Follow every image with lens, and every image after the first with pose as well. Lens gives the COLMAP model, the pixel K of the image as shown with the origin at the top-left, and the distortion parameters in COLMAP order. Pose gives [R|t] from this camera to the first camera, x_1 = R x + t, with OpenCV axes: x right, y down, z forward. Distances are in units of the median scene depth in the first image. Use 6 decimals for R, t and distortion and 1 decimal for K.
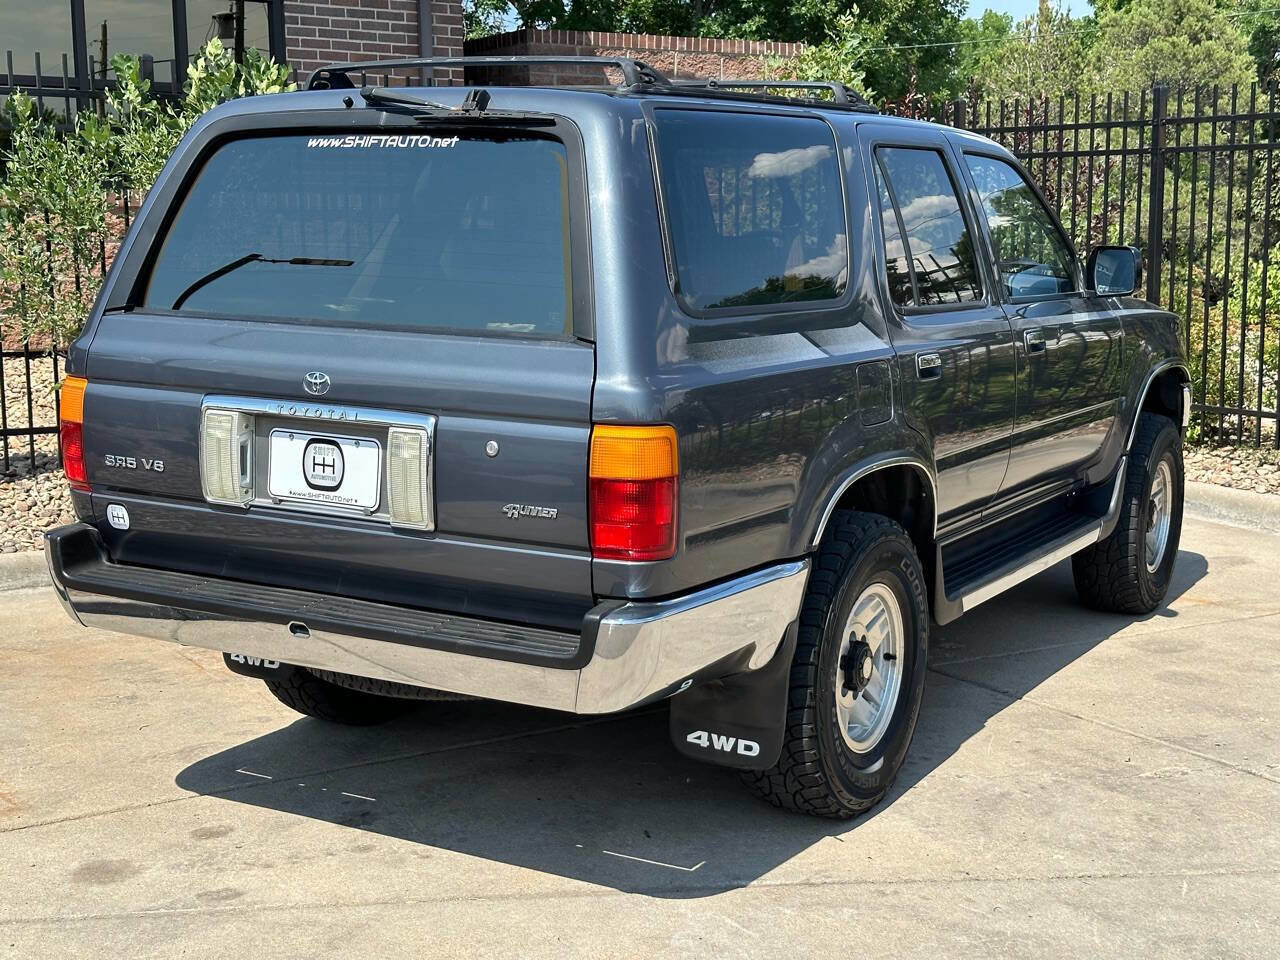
lens RADIAL K [[1798.3, 0, 644.3], [0, 1798.3, 486.1], [0, 0, 1]] dist [0.113307, 0.000000]
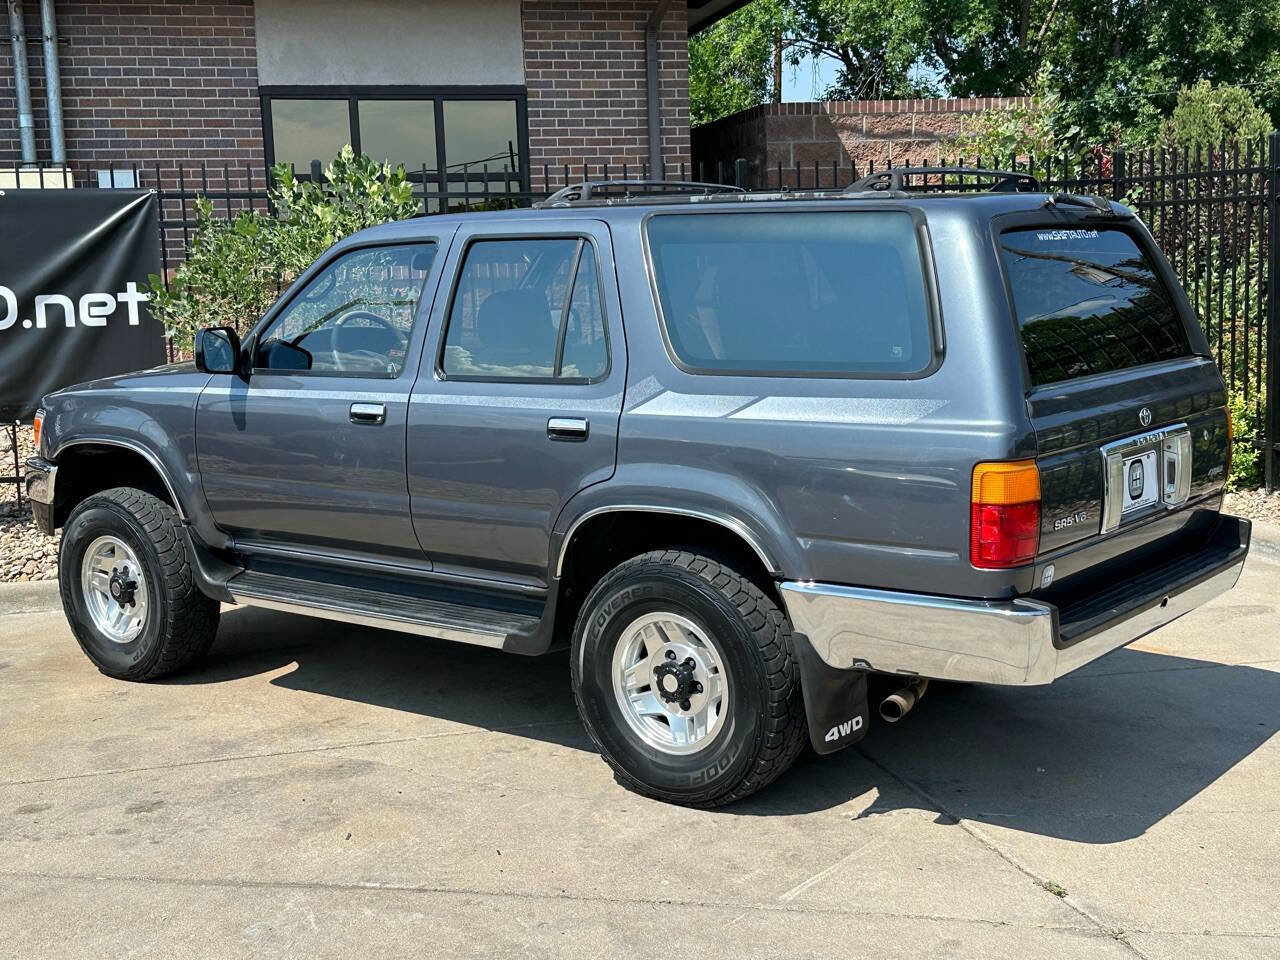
lens RADIAL K [[1645.7, 0, 630.7], [0, 1645.7, 483.3], [0, 0, 1]] dist [0.090443, 0.000000]
pose [[0.951613, 0.011626, -0.307078, 0.458177], [-0.014606, 0.999866, -0.007410, -0.027938], [0.306950, 0.011537, 0.951656, 0.029272]]
